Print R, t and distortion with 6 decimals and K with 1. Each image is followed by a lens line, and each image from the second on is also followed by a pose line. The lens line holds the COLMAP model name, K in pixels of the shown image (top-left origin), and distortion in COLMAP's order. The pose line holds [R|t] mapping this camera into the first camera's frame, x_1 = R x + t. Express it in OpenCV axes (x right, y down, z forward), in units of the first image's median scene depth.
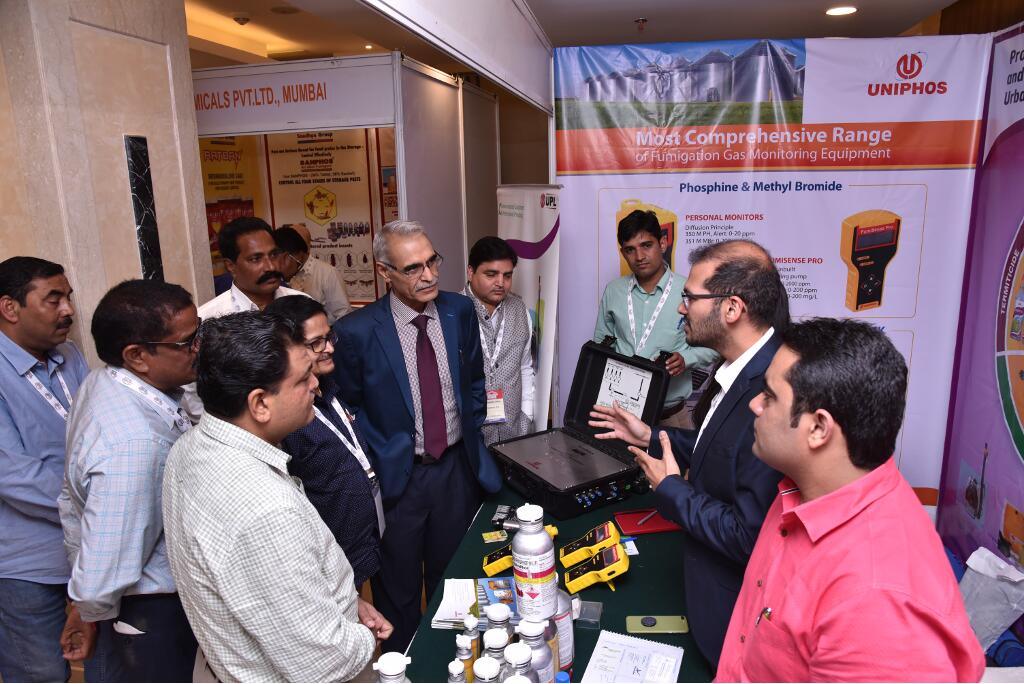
lens RADIAL K [[695.0, 0, 512.0], [0, 695.0, 342.0], [0, 0, 1]] dist [-0.117079, 0.063437]
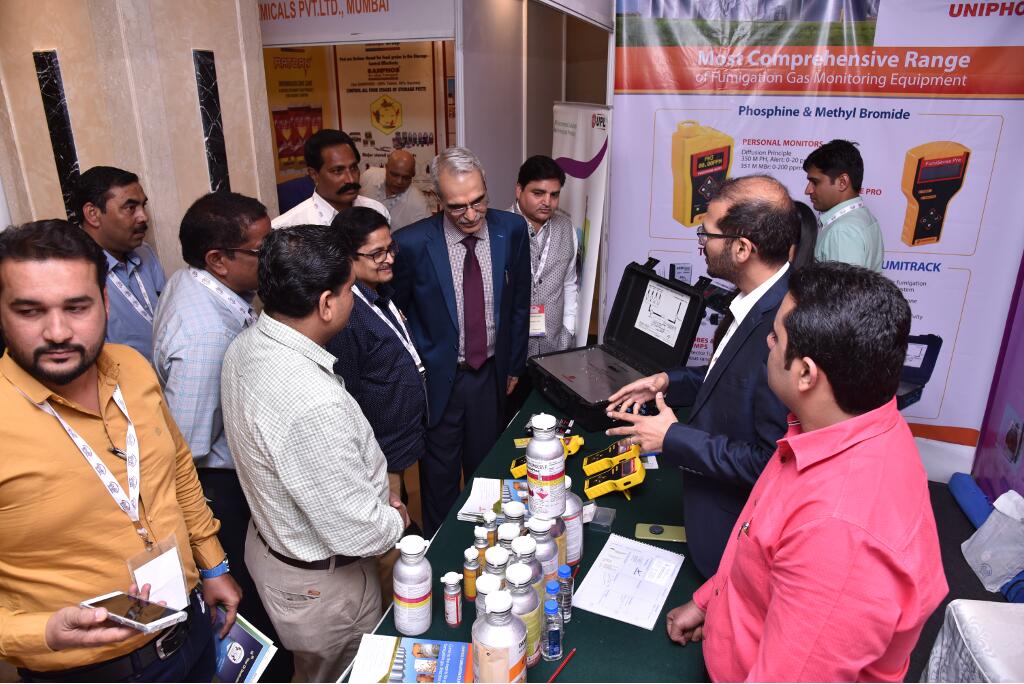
lens RADIAL K [[691.4, 0, 509.1], [0, 691.4, 342.9], [0, 0, 1]] dist [-0.120598, 0.066092]
pose [[0.993663, 0.056981, -0.096890, 0.031351], [-0.043985, 0.990361, 0.131338, -0.007746], [0.103440, -0.126244, 0.986591, -0.029691]]
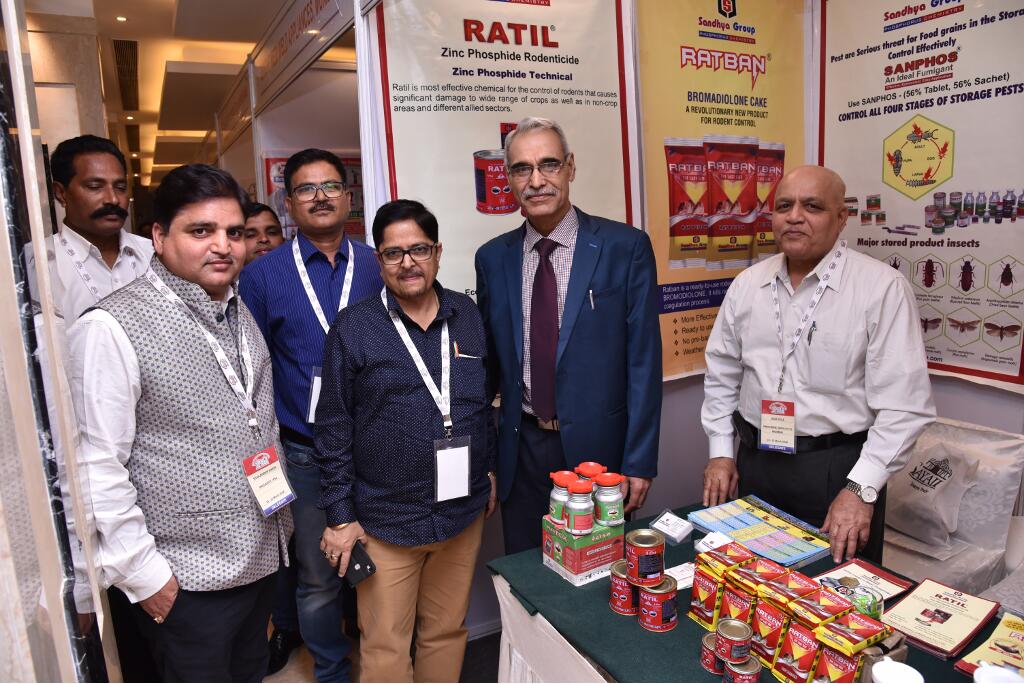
lens RADIAL K [[681.5, 0, 516.4], [0, 681.5, 361.8], [0, 0, 1]] dist [-0.125641, 0.061130]
pose [[0.651747, 0.148145, -0.743827, -0.177943], [-0.143612, 0.987101, 0.070763, -0.085571], [0.744716, 0.060703, 0.664615, 0.865928]]
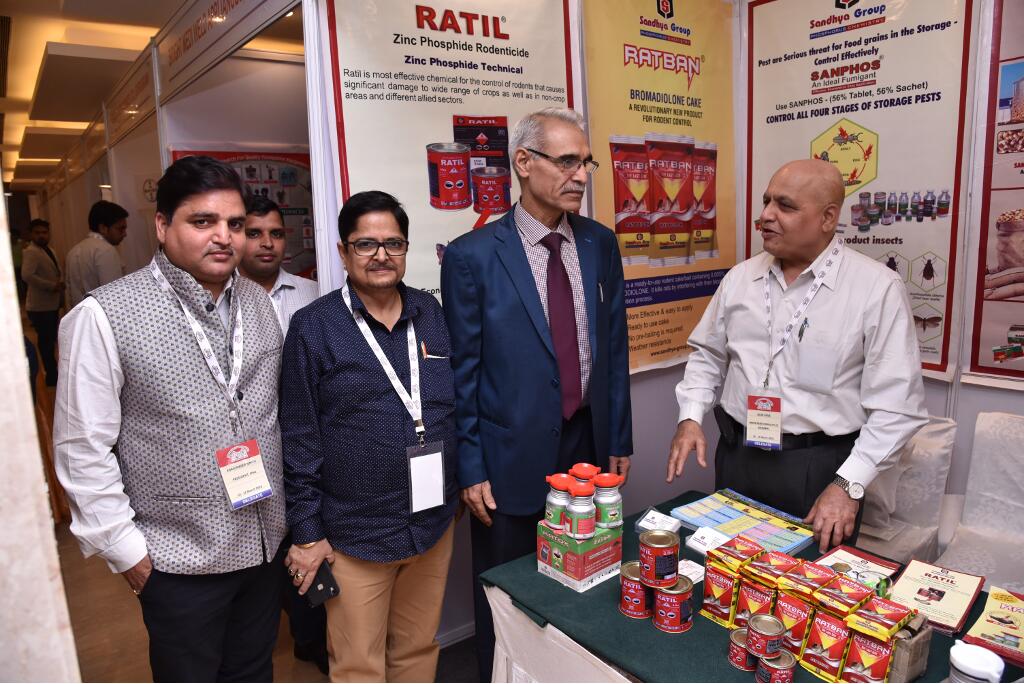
lens RADIAL K [[681.5, 0, 516.4], [0, 681.5, 361.8], [0, 0, 1]] dist [-0.125641, 0.061130]
pose [[0.762836, 0.128054, -0.633785, -0.238861], [-0.127166, 0.990762, 0.047120, -0.074195], [0.633963, 0.044651, 0.772073, 0.836721]]
